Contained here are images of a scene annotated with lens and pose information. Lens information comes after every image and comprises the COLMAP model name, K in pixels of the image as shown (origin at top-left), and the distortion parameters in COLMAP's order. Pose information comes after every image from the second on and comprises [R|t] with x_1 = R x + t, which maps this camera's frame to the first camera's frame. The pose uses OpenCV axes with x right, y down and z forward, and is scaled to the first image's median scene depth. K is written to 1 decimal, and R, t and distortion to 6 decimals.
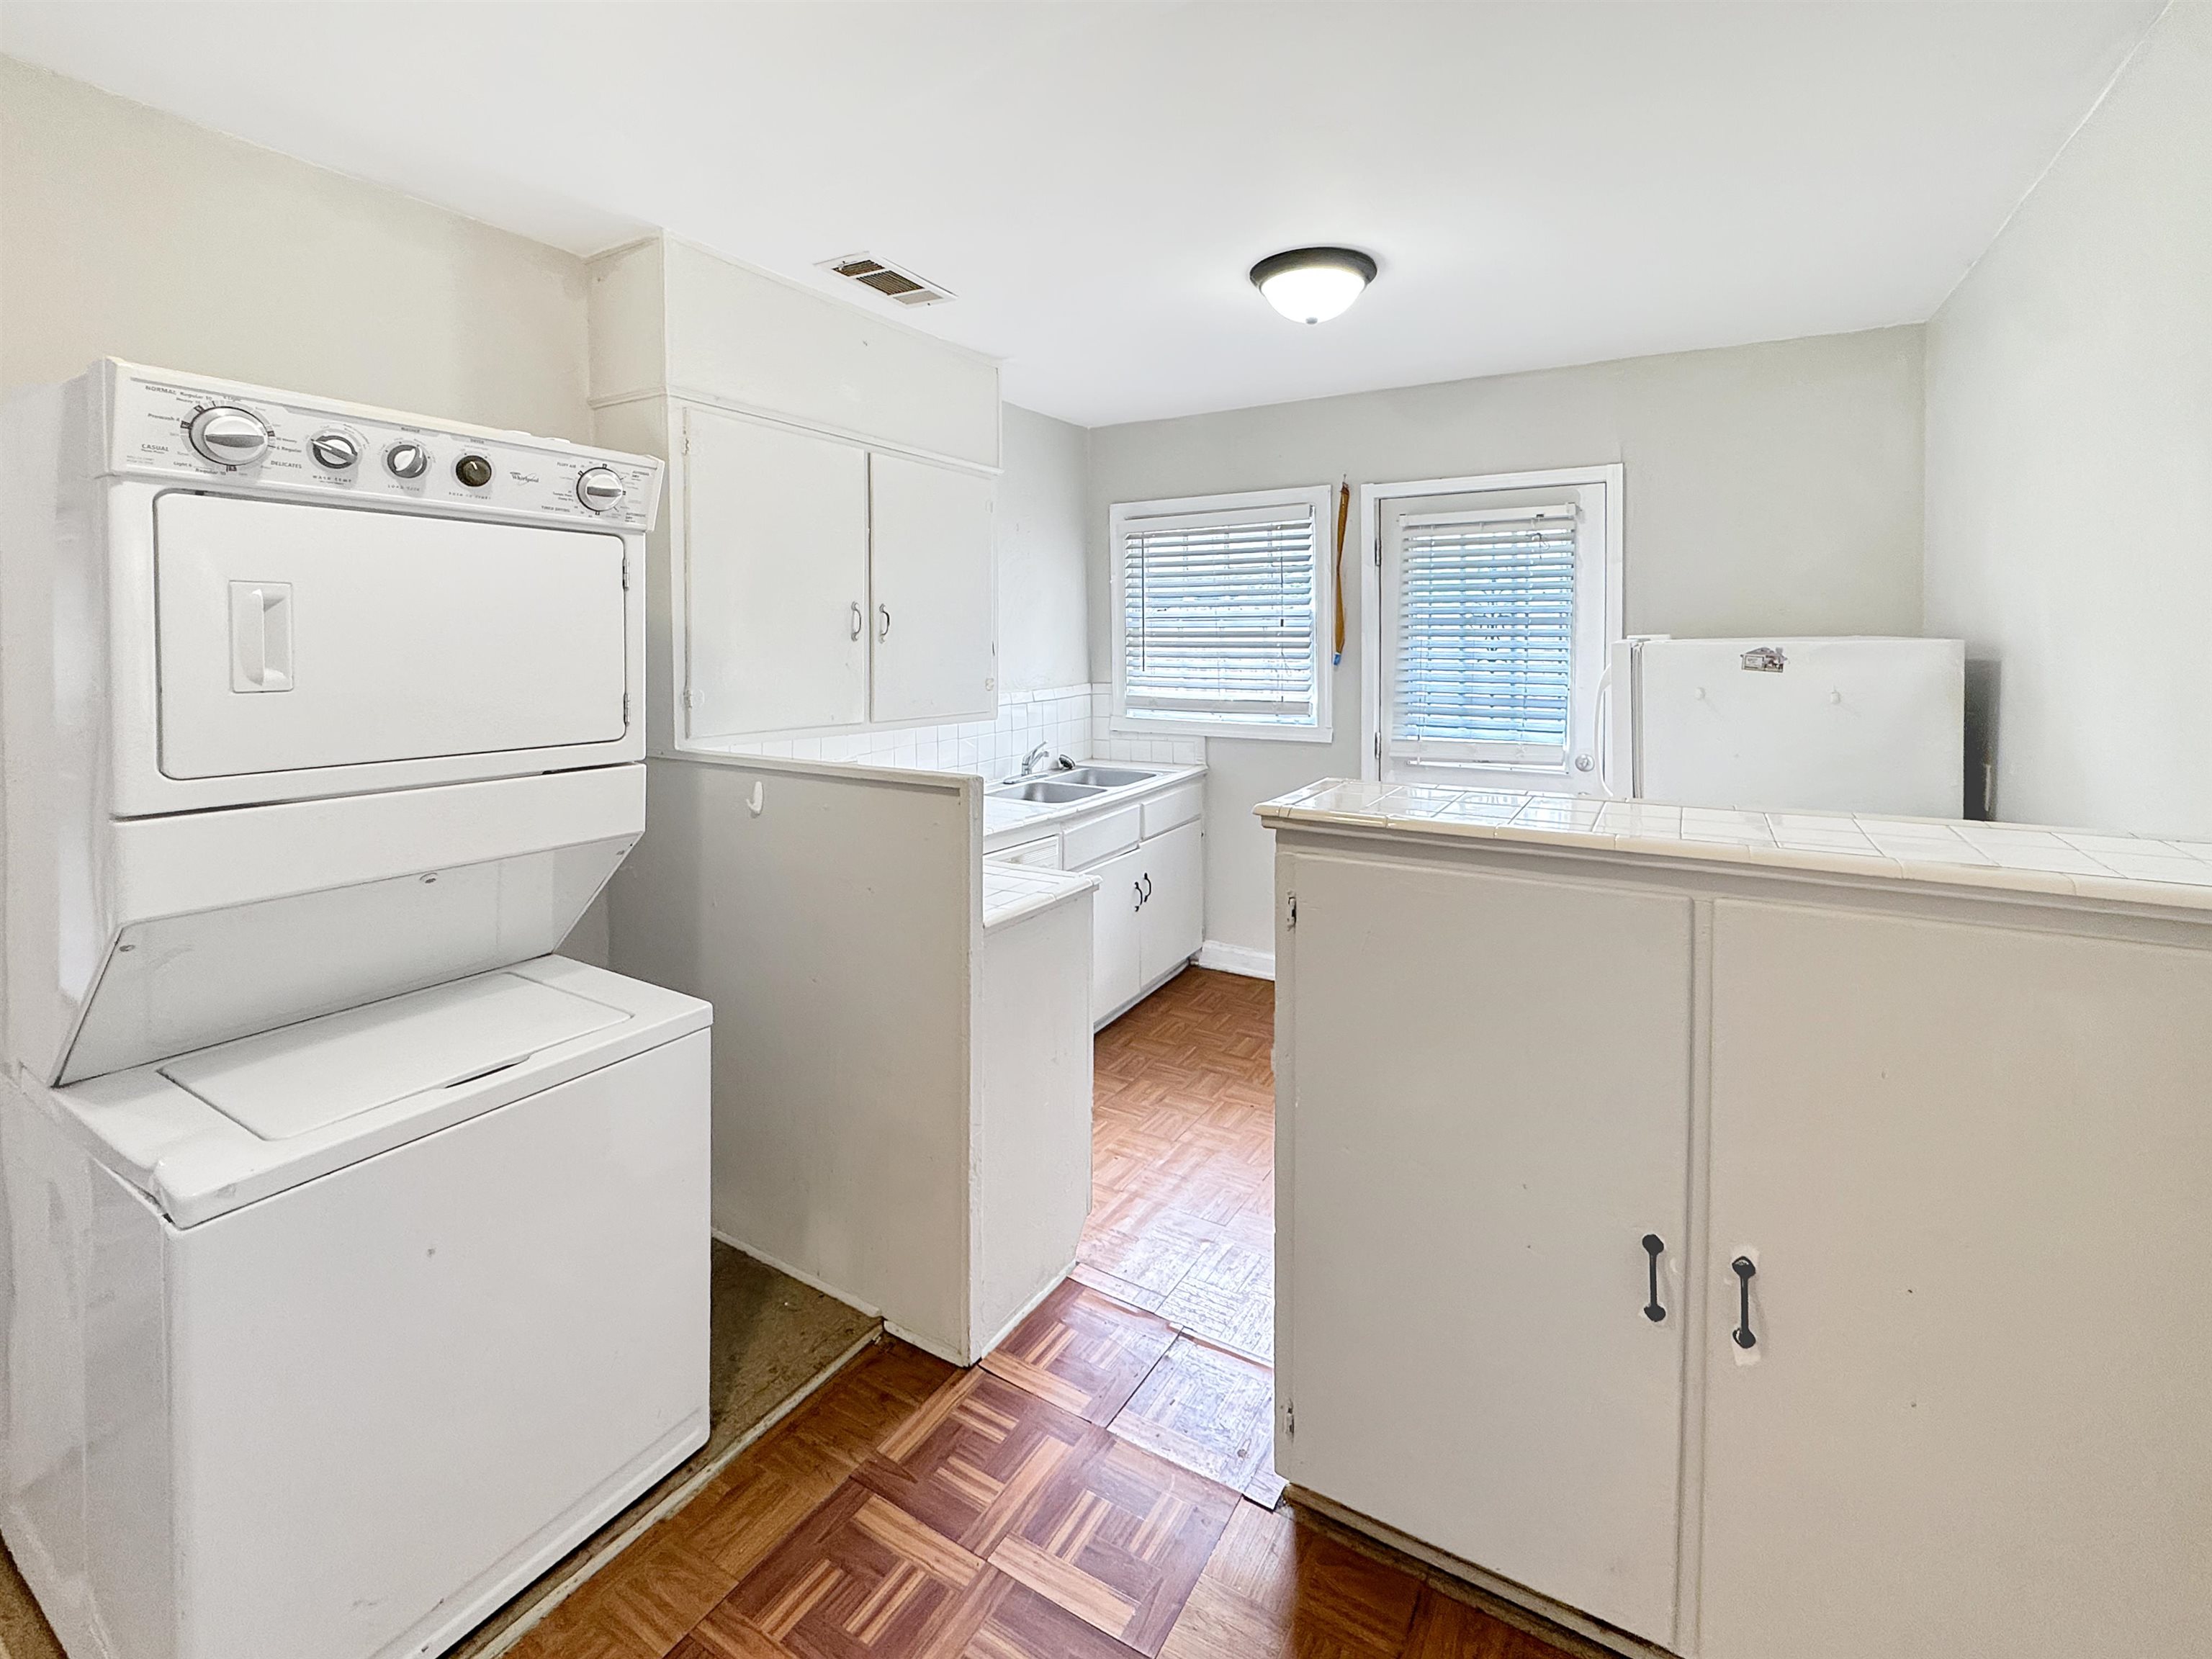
lens RADIAL K [[941.9, 0, 1150.4], [0, 941.9, 652.9], [0, 0, 1]] dist [0.001527, 0.000253]
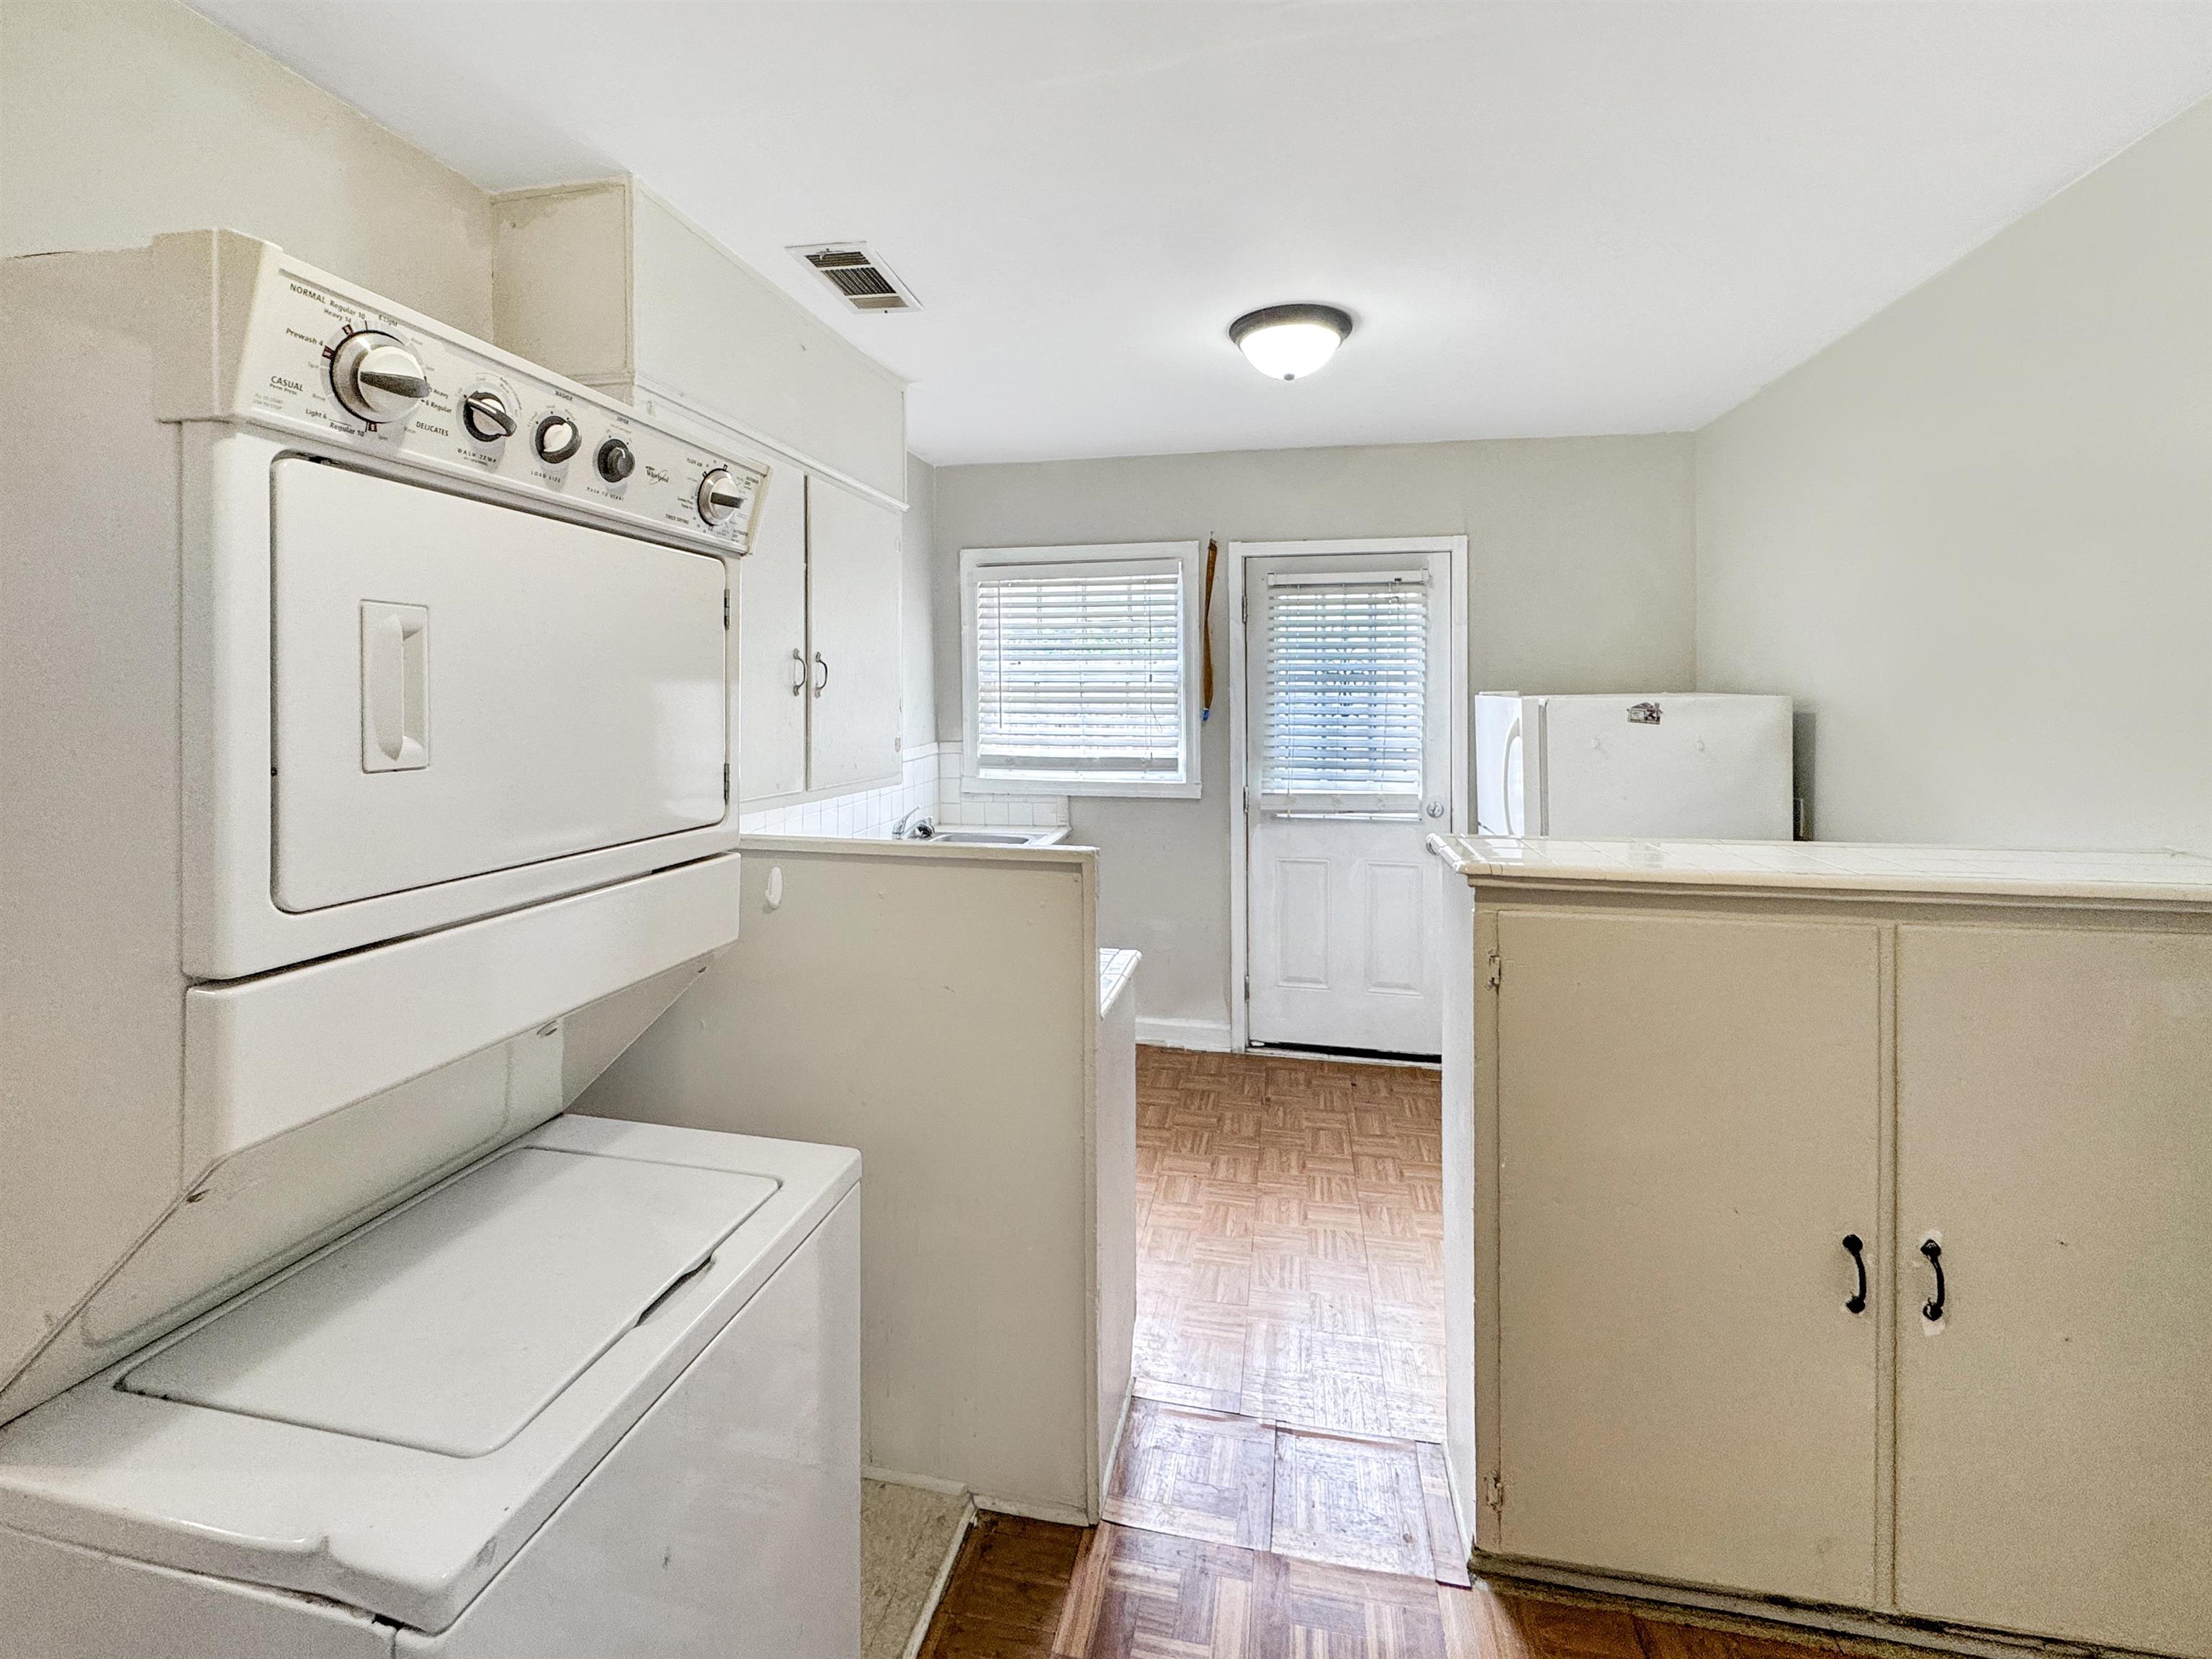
lens RADIAL K [[951.8, 0, 1112.8], [0, 951.8, 695.1], [0, 0, 1]] dist [-0.003432, -0.000434]
pose [[0.950700, 0.001960, 0.310106, -0.458572], [0.002543, 0.999897, -0.014116, -0.000403], [-0.310102, 0.014209, 0.950597, 0.148087]]
